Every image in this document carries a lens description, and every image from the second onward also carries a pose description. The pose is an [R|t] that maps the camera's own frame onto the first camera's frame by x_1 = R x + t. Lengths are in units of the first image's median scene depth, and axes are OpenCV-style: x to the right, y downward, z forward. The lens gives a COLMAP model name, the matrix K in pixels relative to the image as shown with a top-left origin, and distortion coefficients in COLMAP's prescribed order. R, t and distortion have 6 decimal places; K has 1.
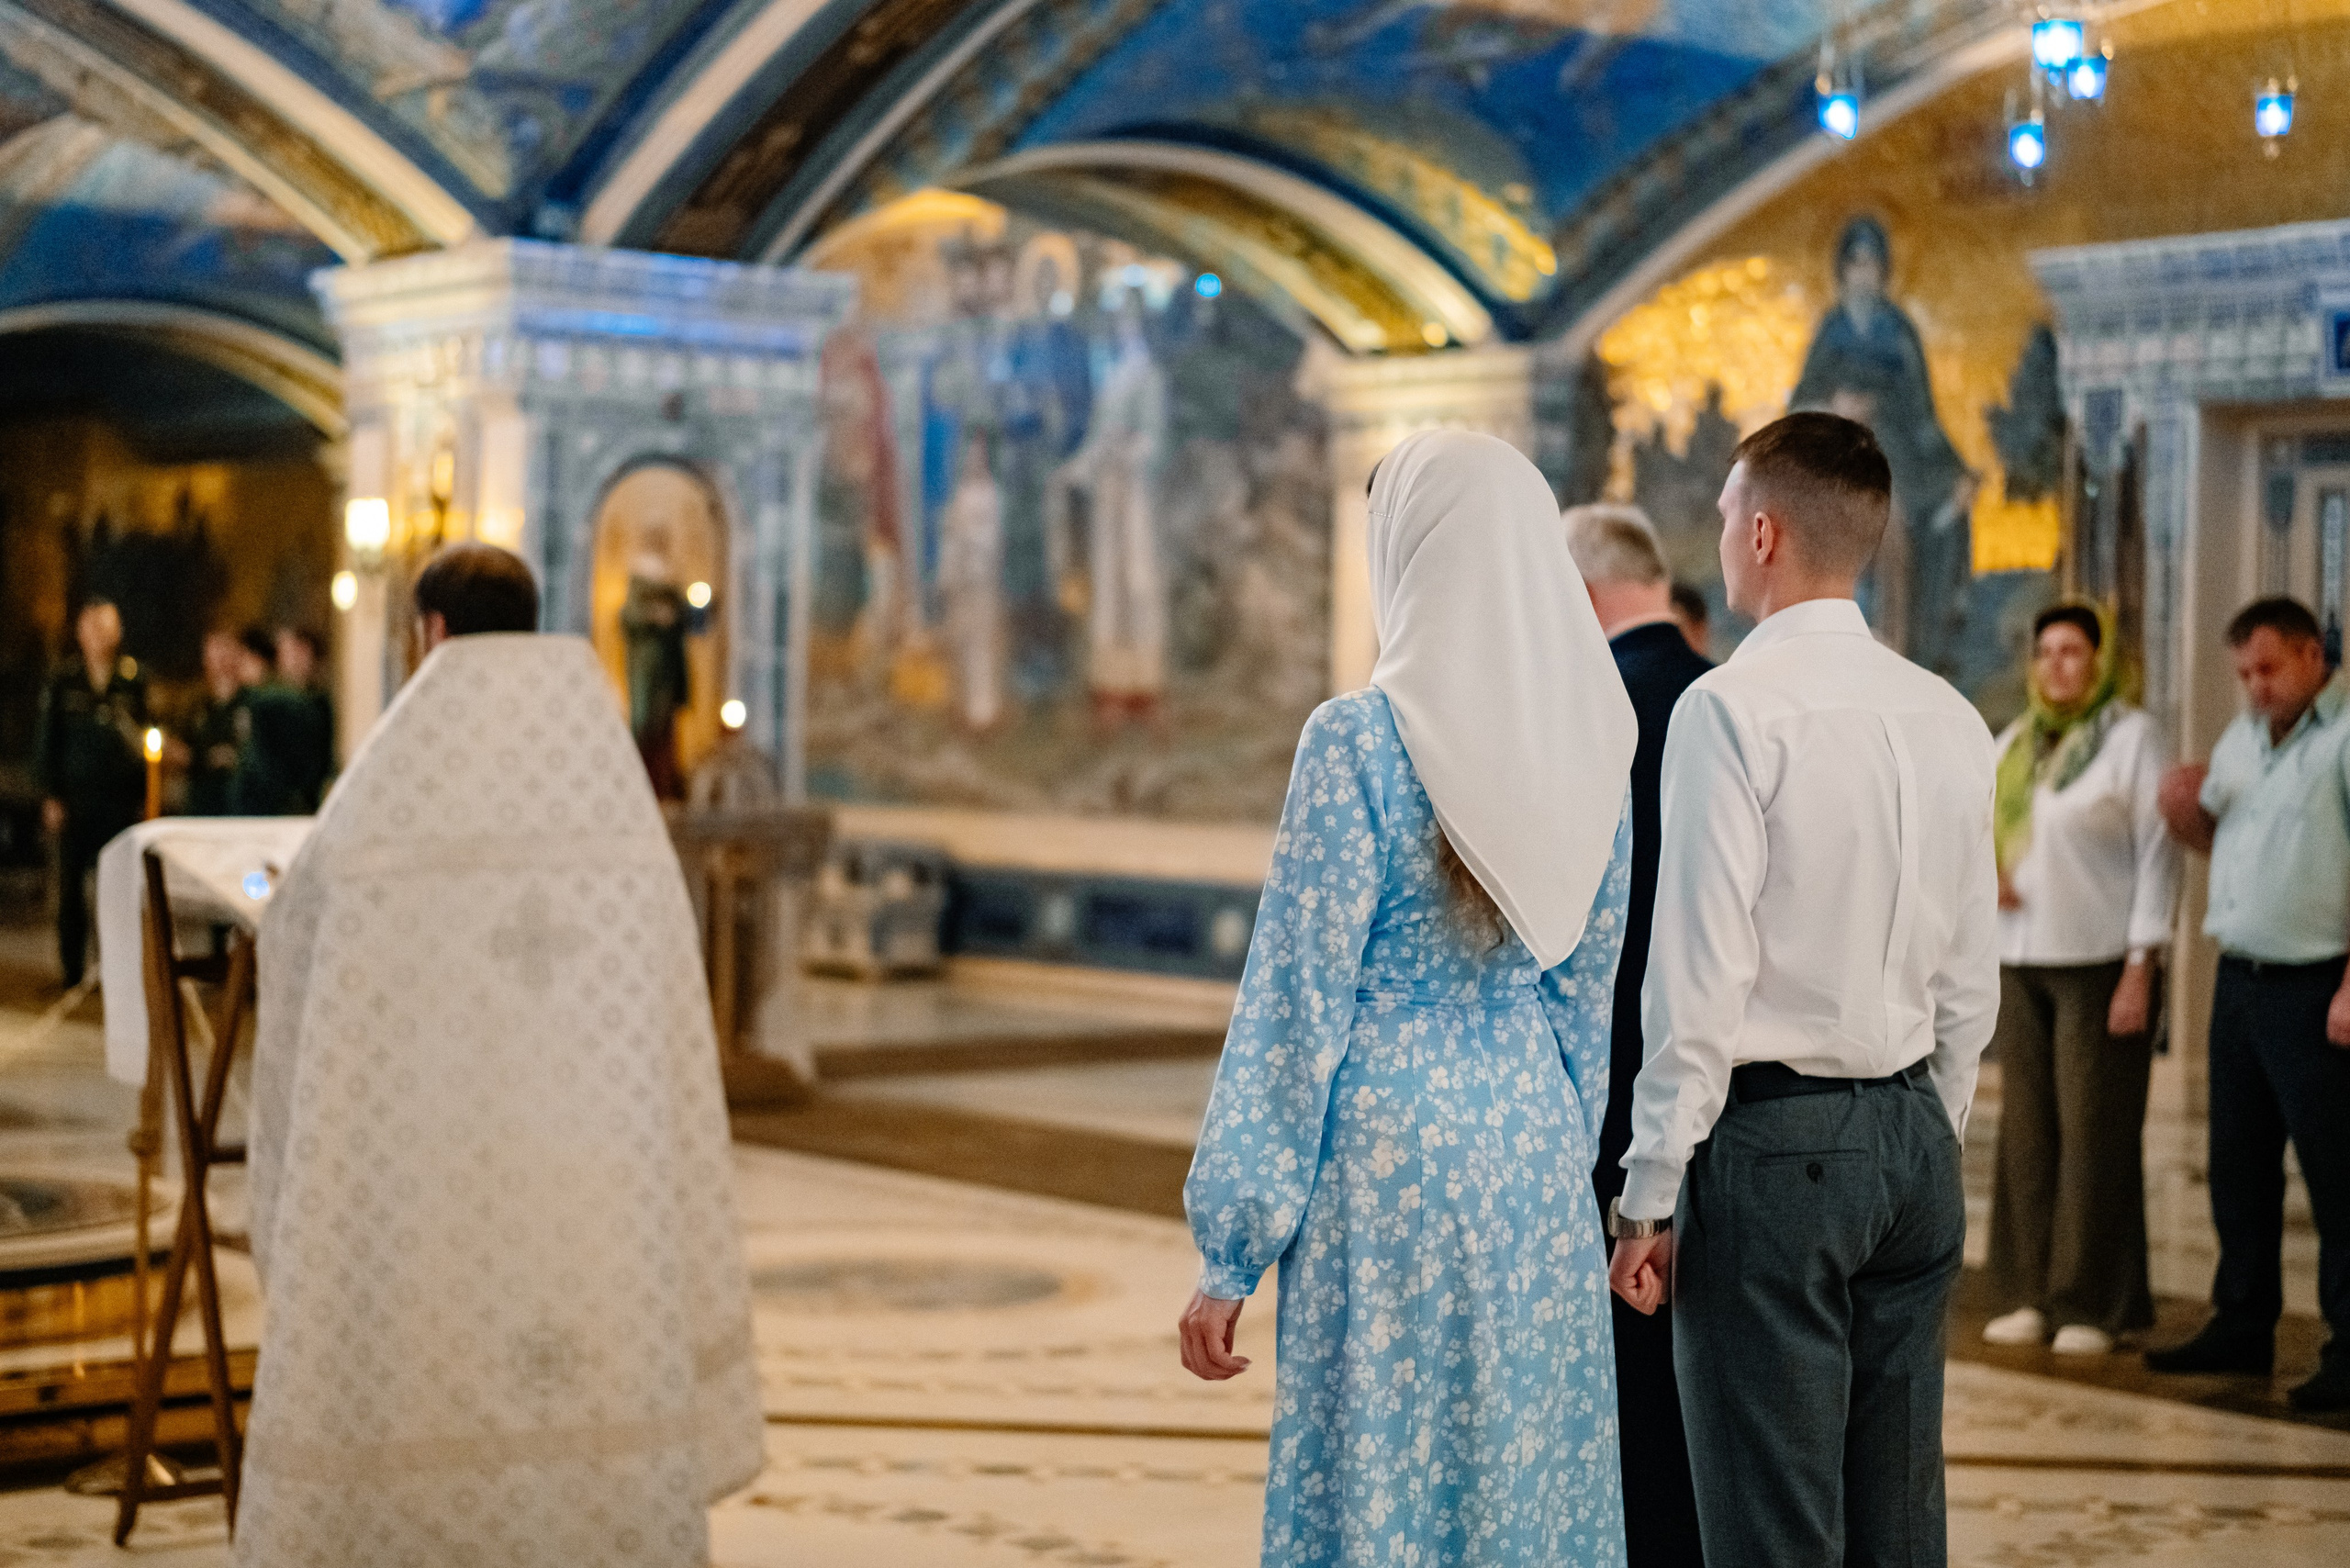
lens RADIAL K [[3710.2, 0, 1175.0], [0, 3710.2, 784.0], [0, 0, 1]] dist [0.010792, -0.030877]
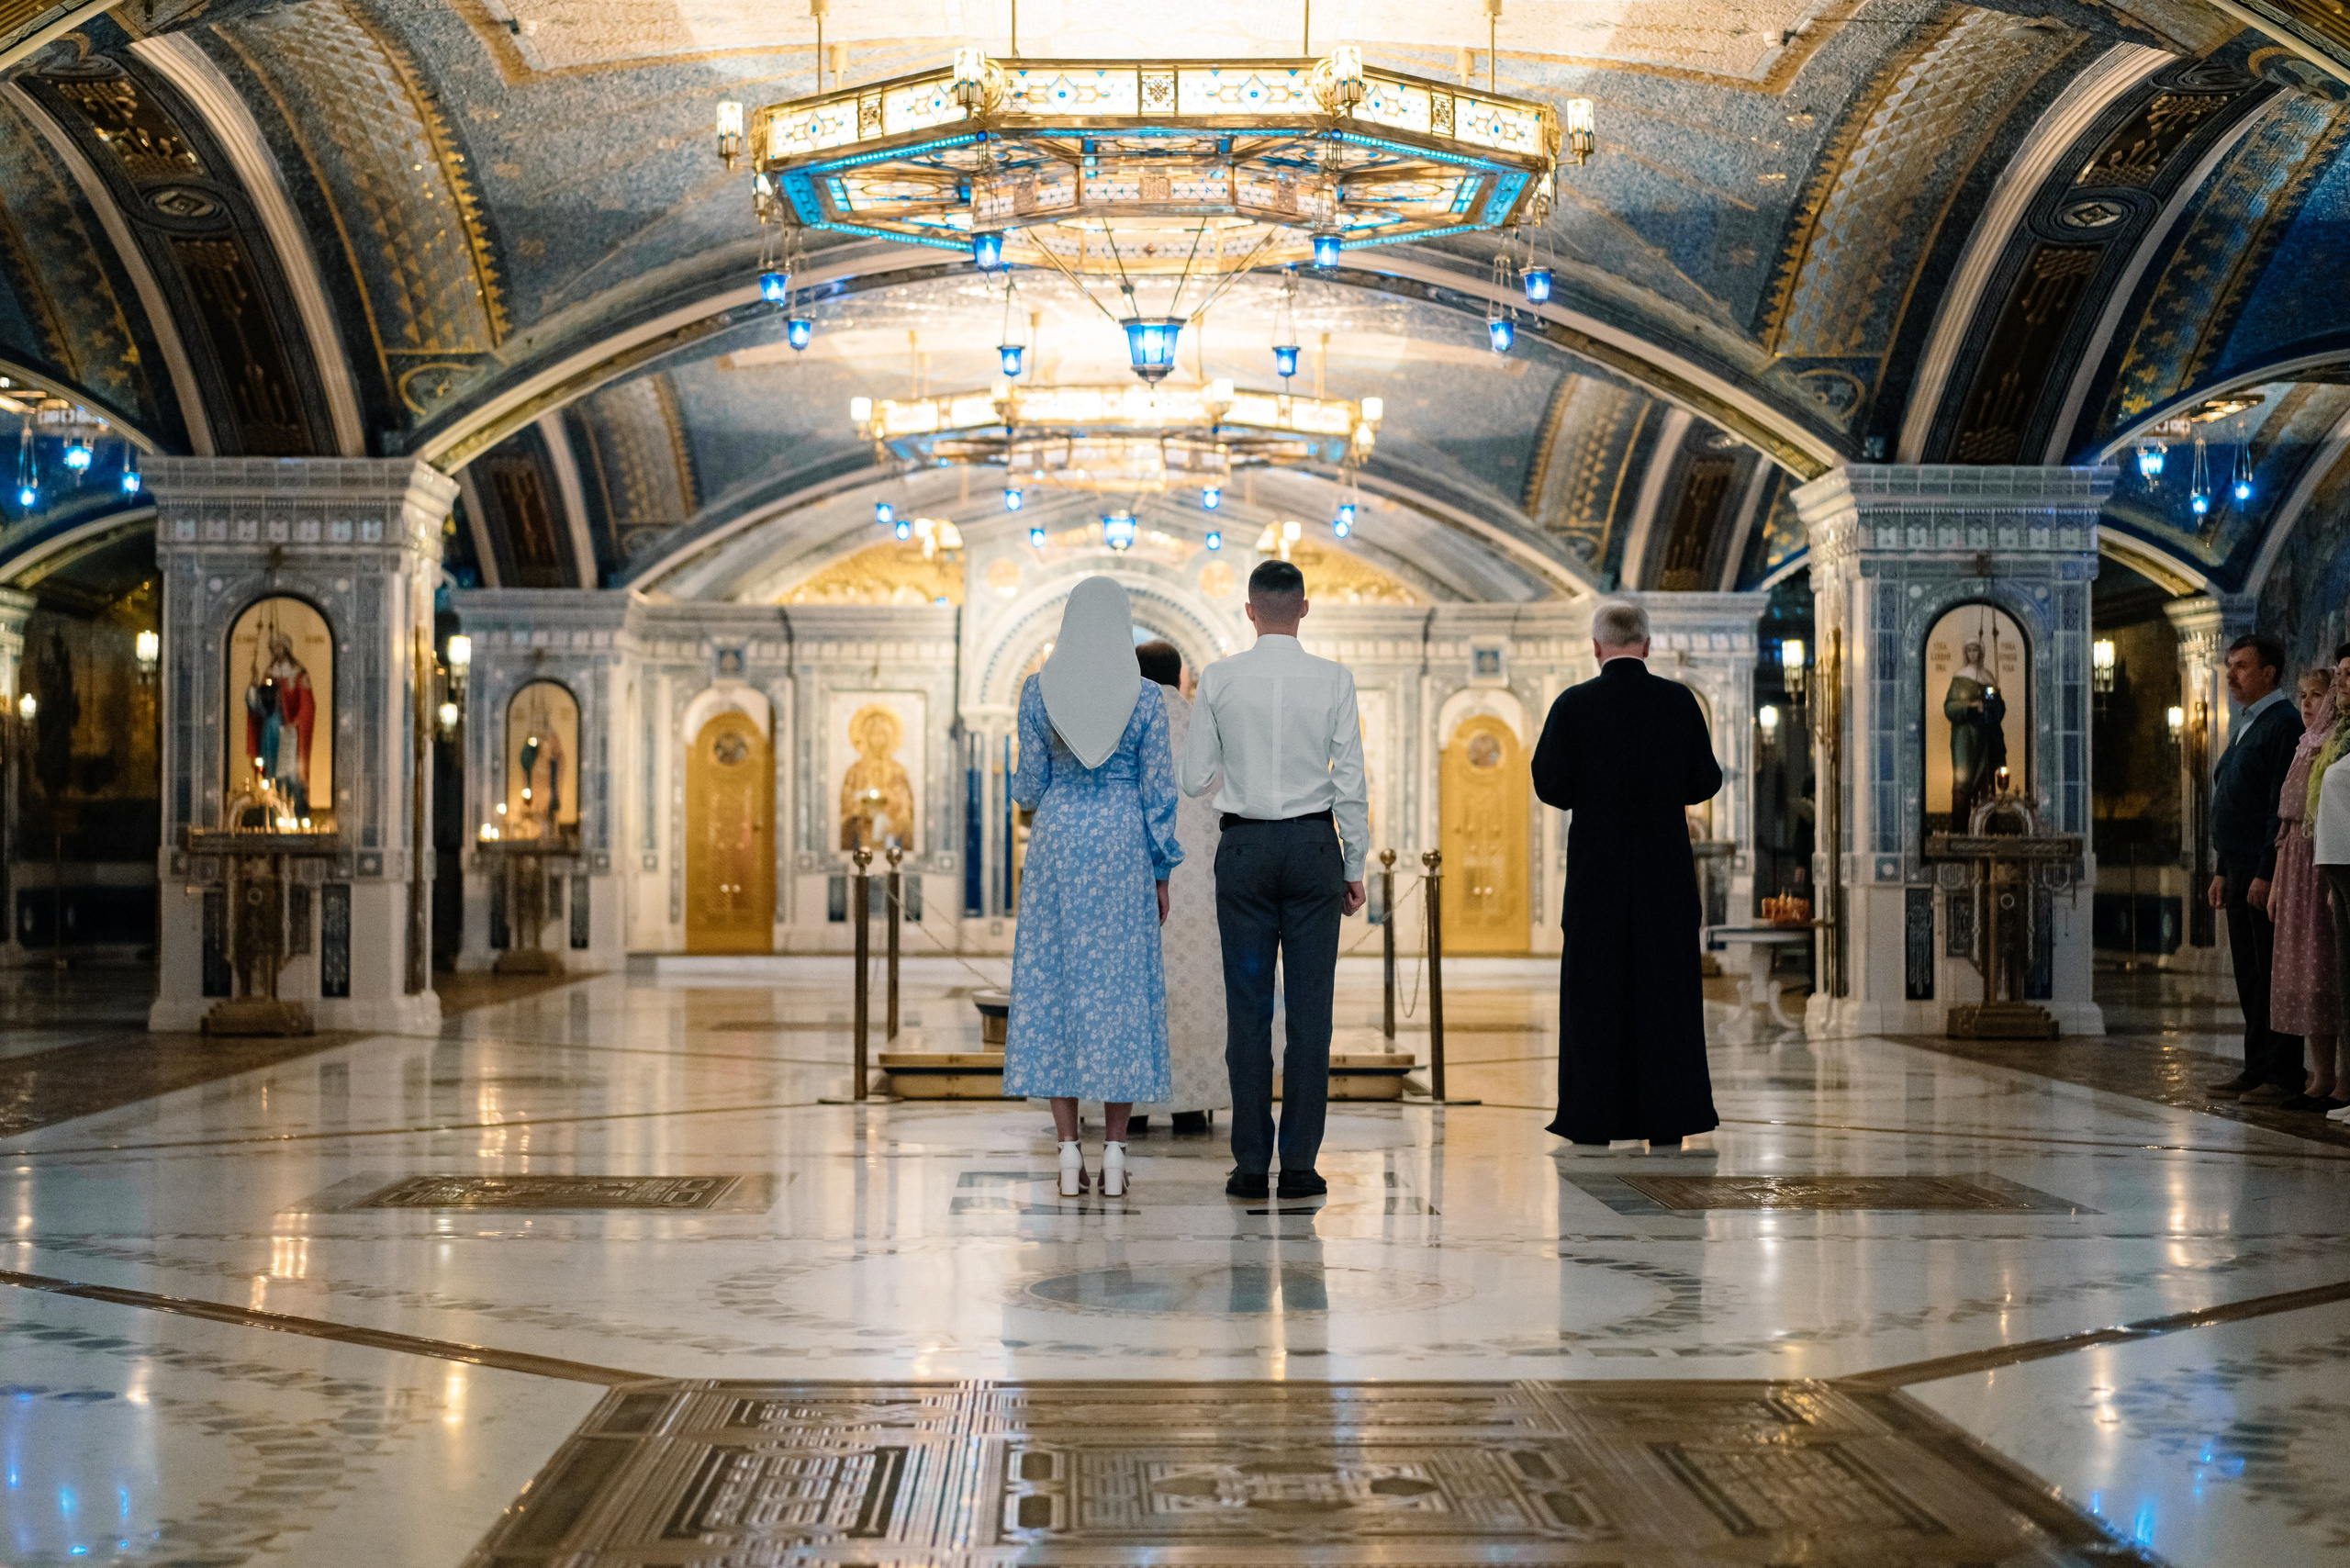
lens RADIAL K [[3710.2, 0, 1175.0], [0, 3710.2, 784.0], [0, 0, 1]] dist [0.010792, -0.030877]
pose [[0.731069, -0.017251, -0.682086, 0.647414], [-0.016536, 0.998939, -0.042988, 0.057188], [0.682103, 0.042706, 0.730008, -0.310890]]
